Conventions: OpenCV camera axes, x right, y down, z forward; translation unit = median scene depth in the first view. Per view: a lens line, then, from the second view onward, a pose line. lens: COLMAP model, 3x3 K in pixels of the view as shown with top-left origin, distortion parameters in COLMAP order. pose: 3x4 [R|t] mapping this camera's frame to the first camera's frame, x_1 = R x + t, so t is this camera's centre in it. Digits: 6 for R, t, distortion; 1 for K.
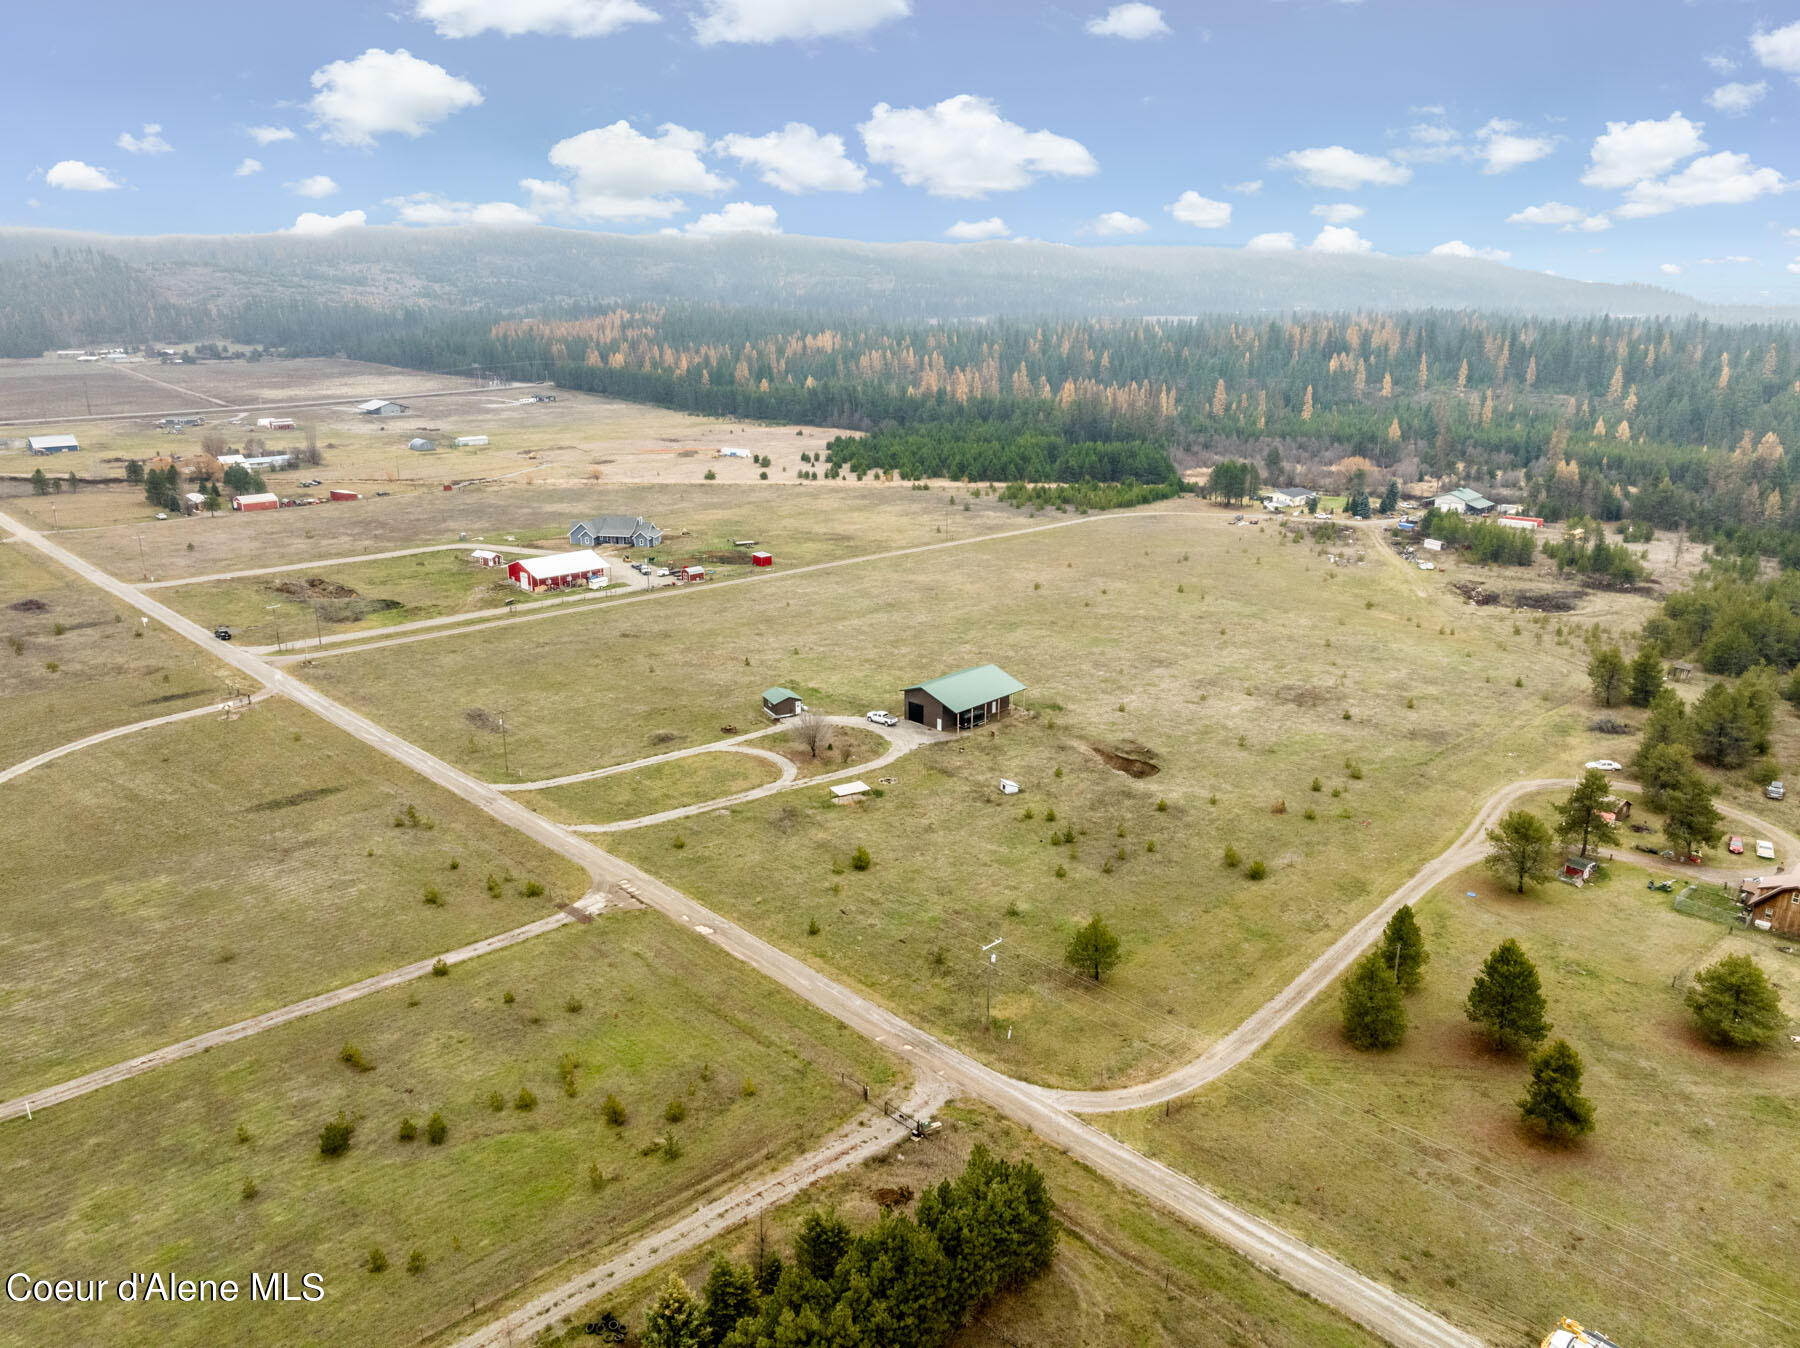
lens RADIAL K [[1266.3, 0, 910.2], [0, 1266.3, 663.2], [0, 0, 1]] dist [-0.029651, 0.002388]
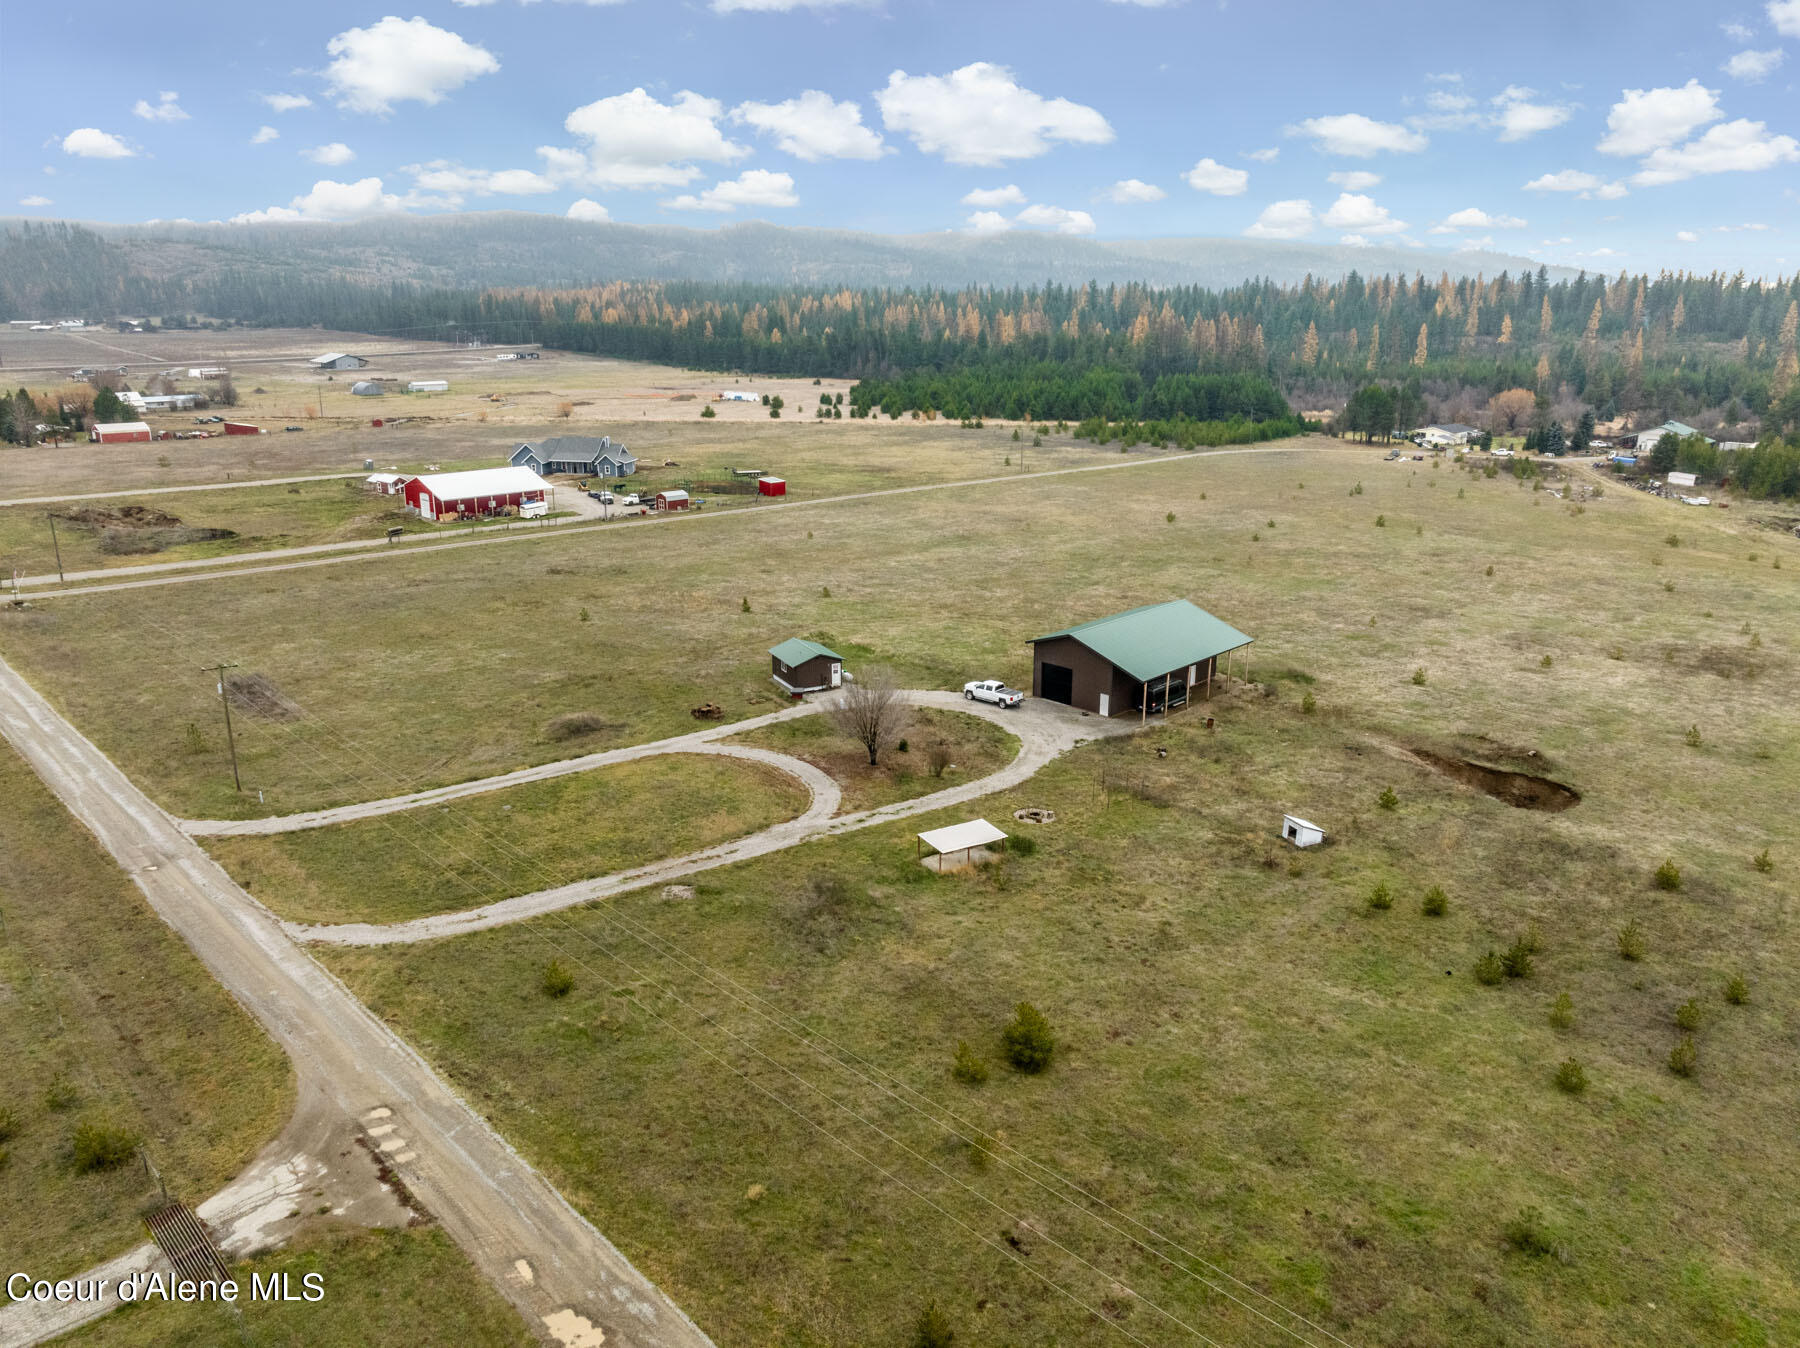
lens RADIAL K [[1266.3, 0, 910.2], [0, 1266.3, 663.2], [0, 0, 1]] dist [-0.029651, 0.002388]
pose [[0.999962, 0.003467, -0.008003, -0.044260], [-0.003512, 0.999978, -0.005643, 0.028158], [0.007983, 0.005671, 0.999952, 0.386105]]
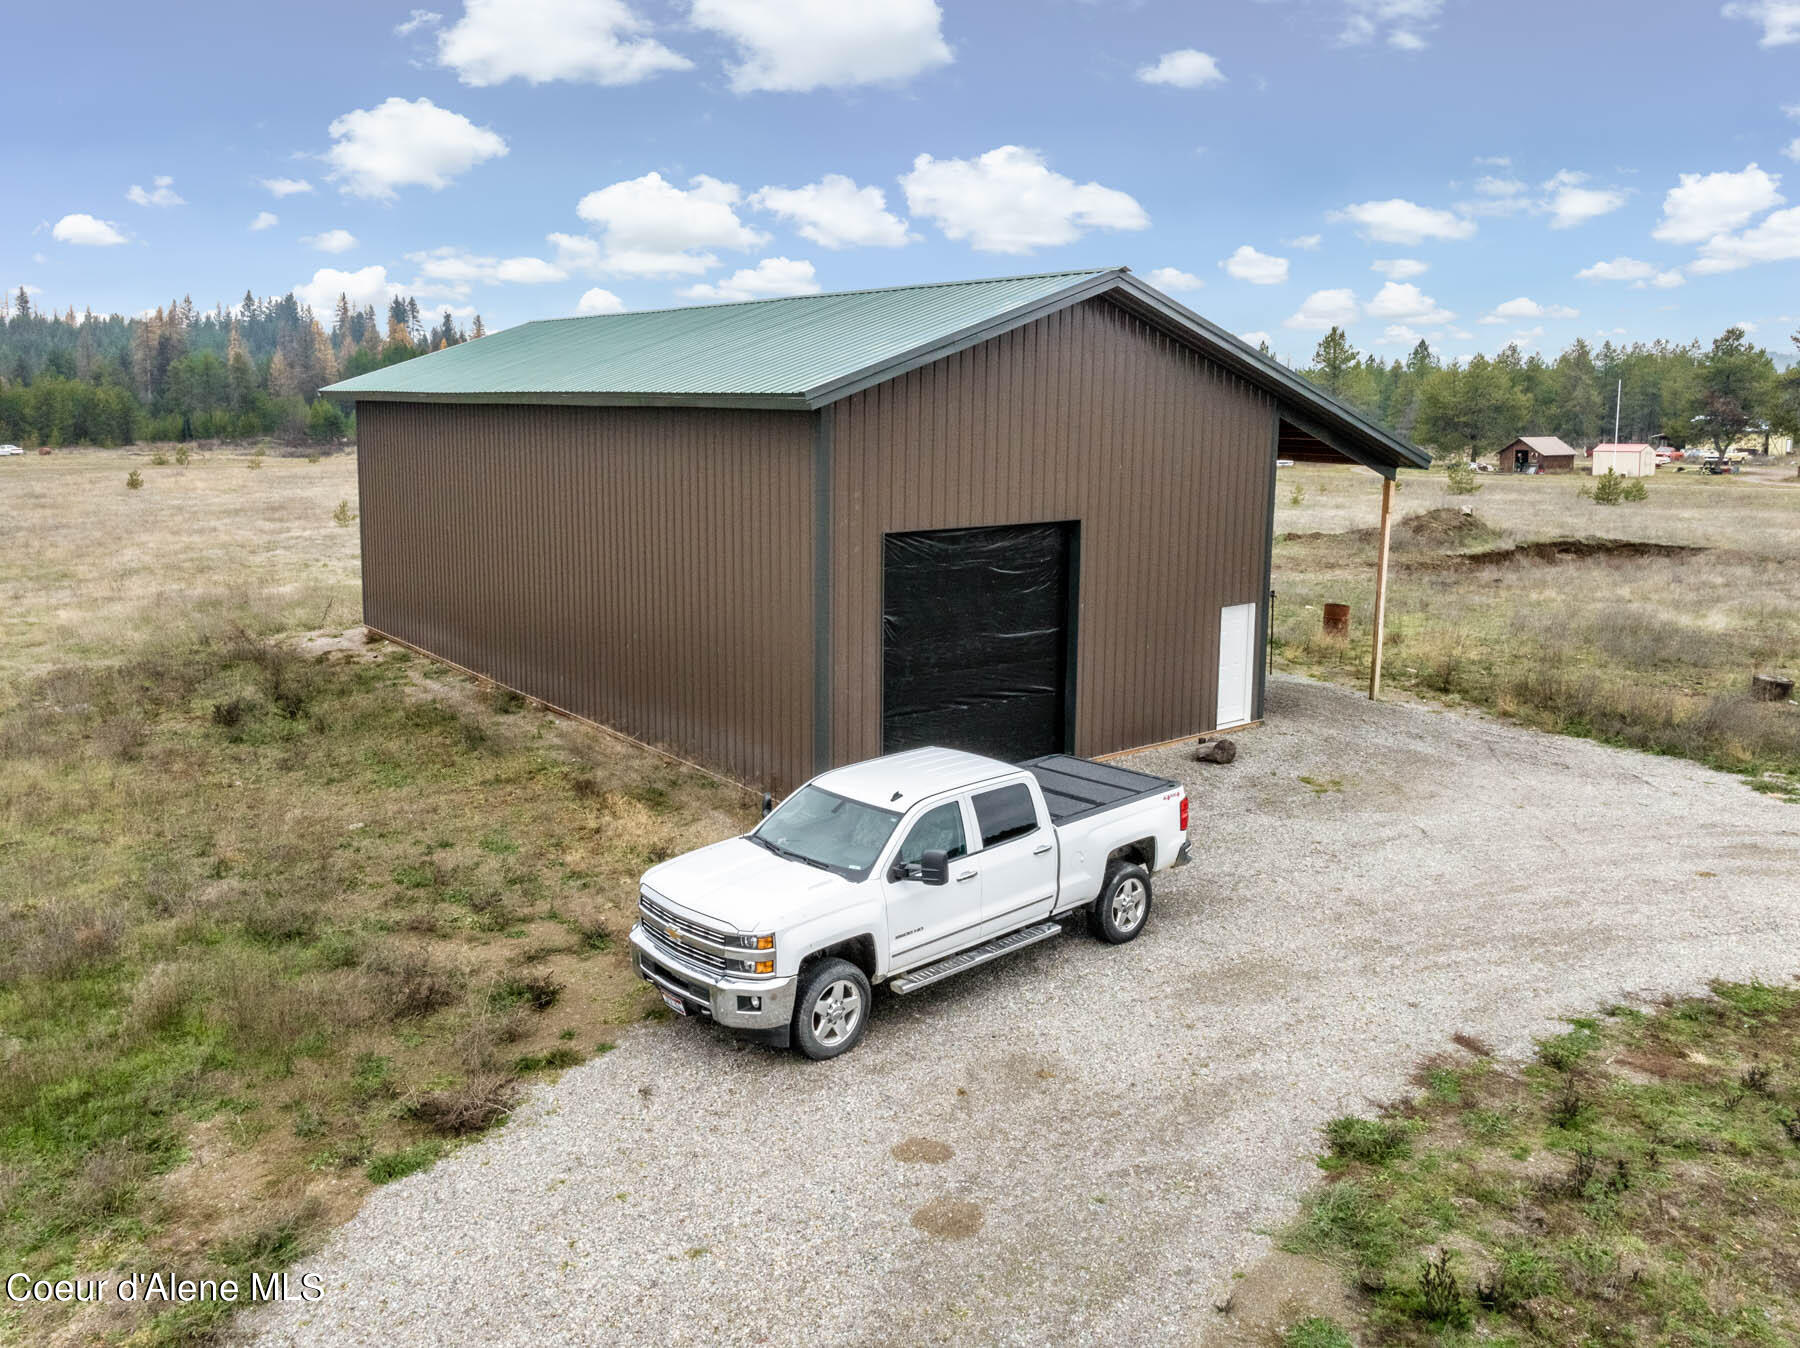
lens RADIAL K [[1349.9, 0, 896.5], [0, 1349.9, 555.7], [0, 0, 1]] dist [-0.004665, 0.003360]
pose [[0.142482, -0.120078, 0.982487, -0.065385], [0.268846, 0.959992, 0.078340, 0.021056], [-0.952586, 0.252976, 0.169064, 0.824824]]
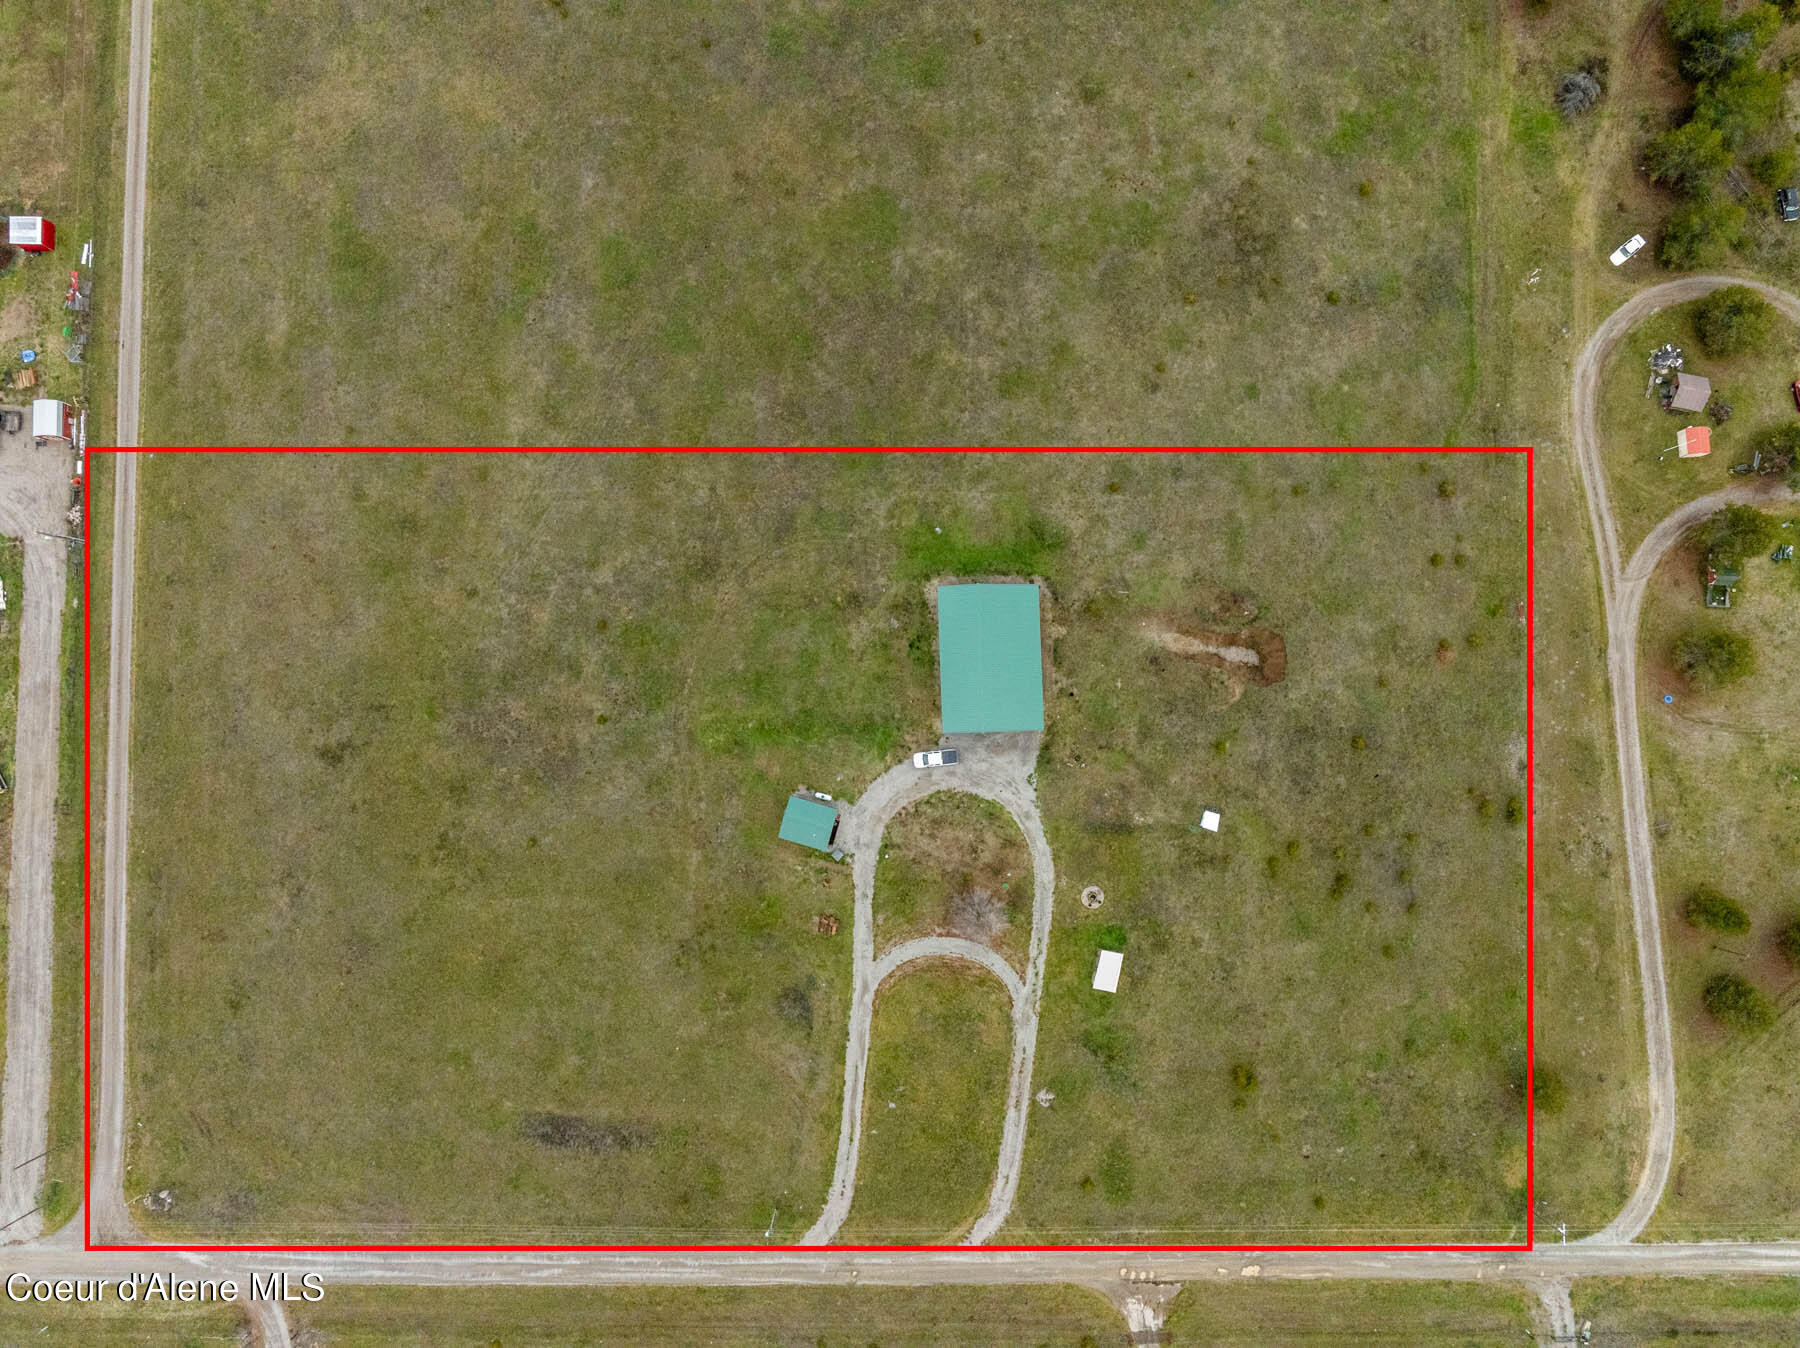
lens RADIAL K [[1266.3, 0, 910.2], [0, 1266.3, 663.2], [0, 0, 1]] dist [-0.029651, 0.002388]
pose [[0.701784, -0.712084, 0.020855, -0.006527], [0.205744, 0.230622, 0.951043, -0.586097], [-0.682033, -0.663136, 0.308354, 0.678132]]
